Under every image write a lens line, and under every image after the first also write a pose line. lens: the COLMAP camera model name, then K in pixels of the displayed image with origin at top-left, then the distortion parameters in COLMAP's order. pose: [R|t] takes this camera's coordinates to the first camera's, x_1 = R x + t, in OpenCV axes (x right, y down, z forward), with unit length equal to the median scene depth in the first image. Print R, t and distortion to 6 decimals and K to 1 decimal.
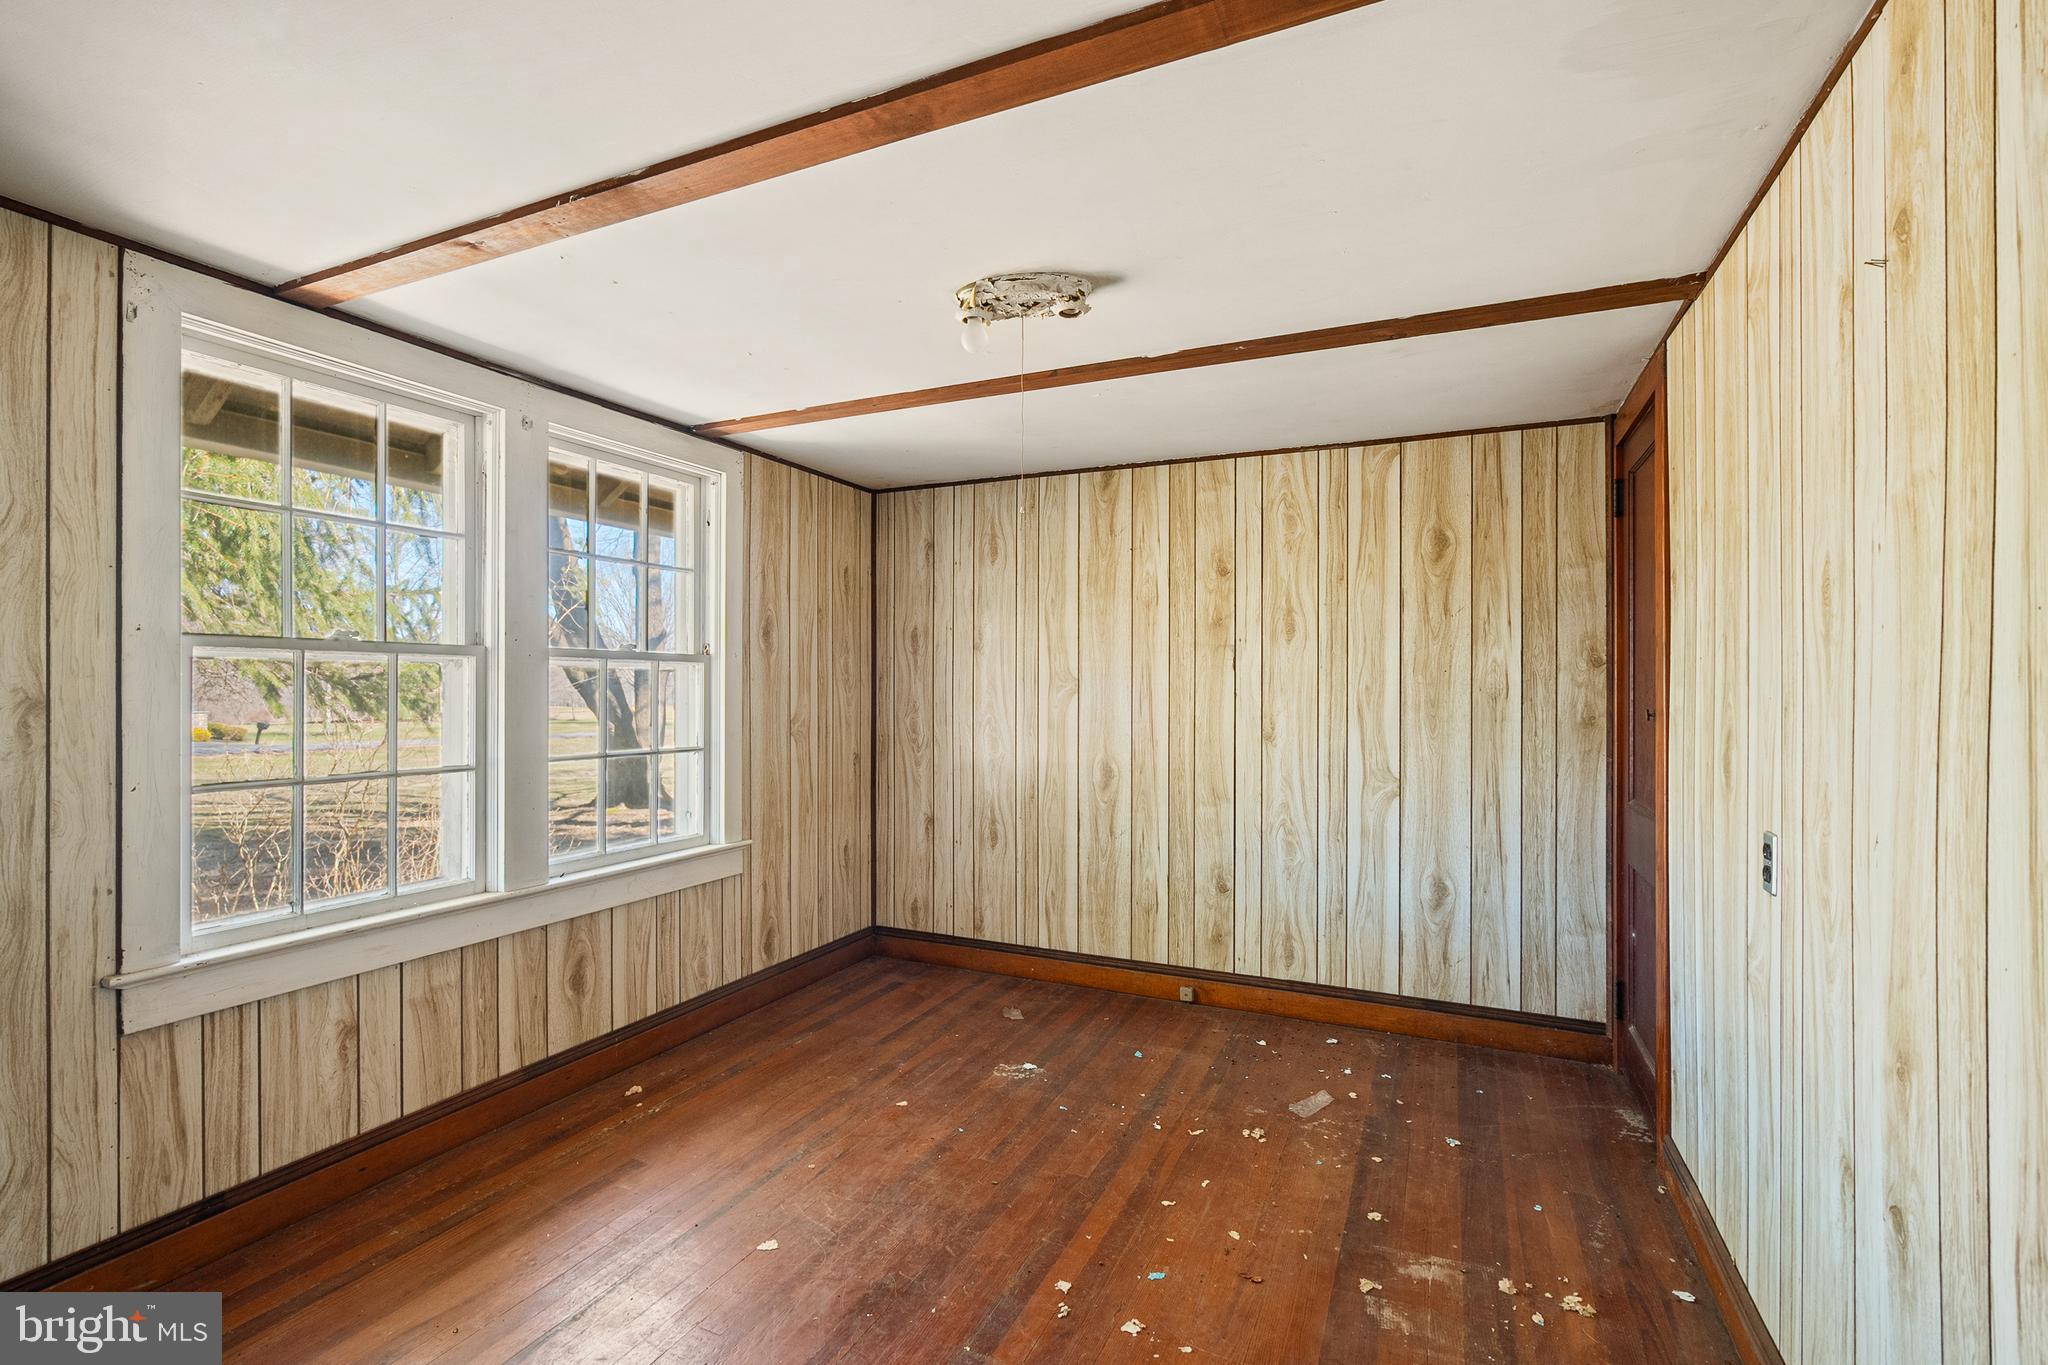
lens RADIAL K [[933.6, 0, 1024.0], [0, 933.6, 682.5], [0, 0, 1]] dist [0.001659, 0.000017]
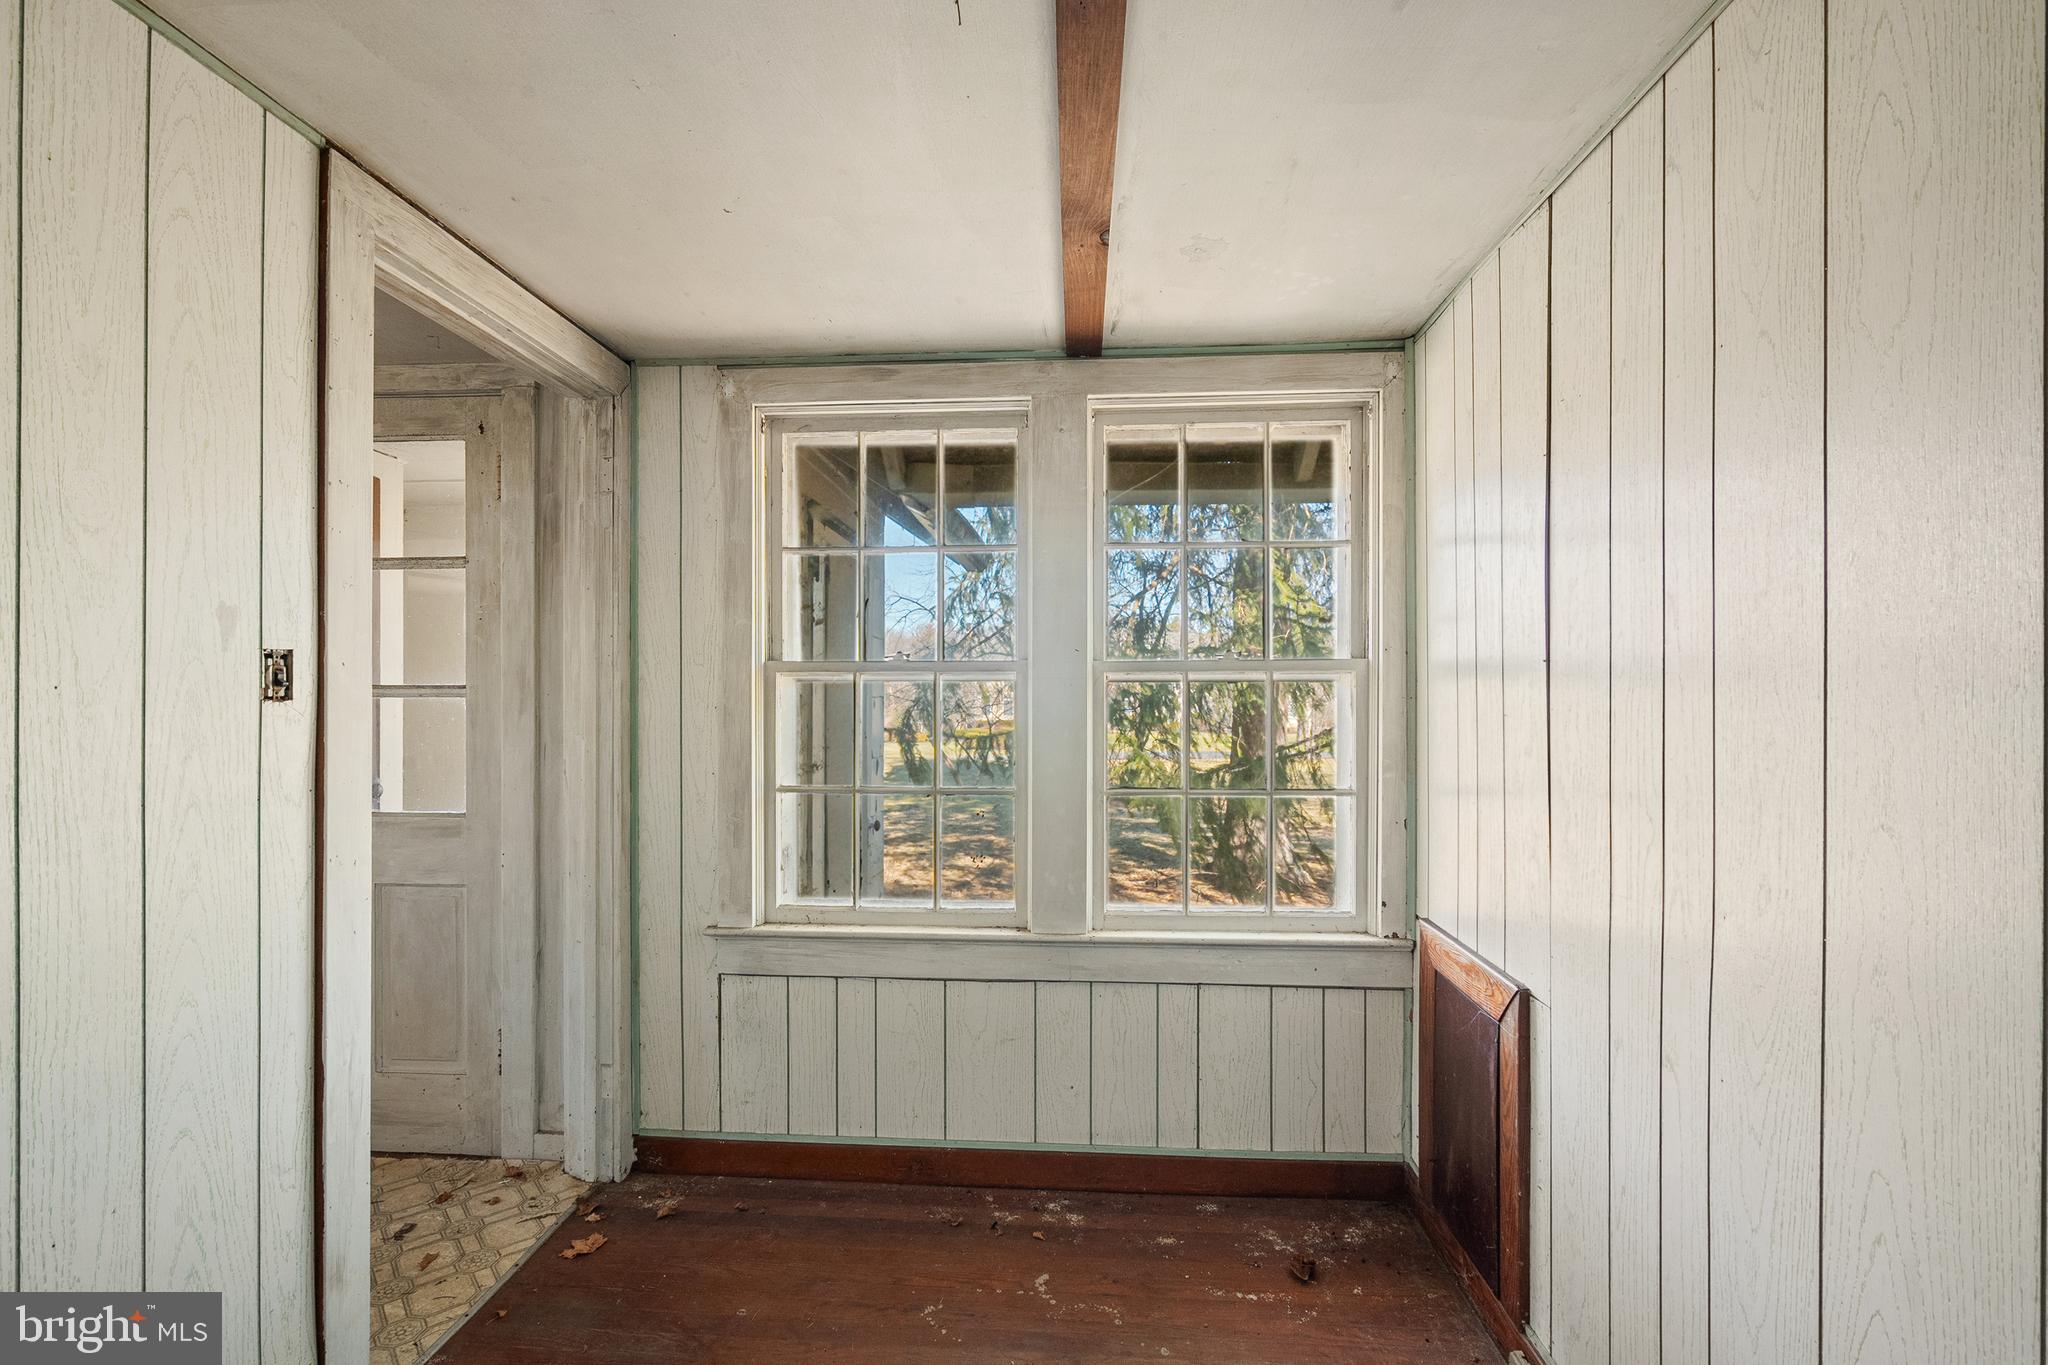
lens RADIAL K [[933.6, 0, 1024.0], [0, 933.6, 682.5], [0, 0, 1]] dist [0.001659, 0.000017]
pose [[0.355247, -0.015134, -0.934650, 0.198177], [0.000938, 0.999874, -0.015833, -0.001463], [0.934772, 0.004748, 0.355216, 0.460687]]
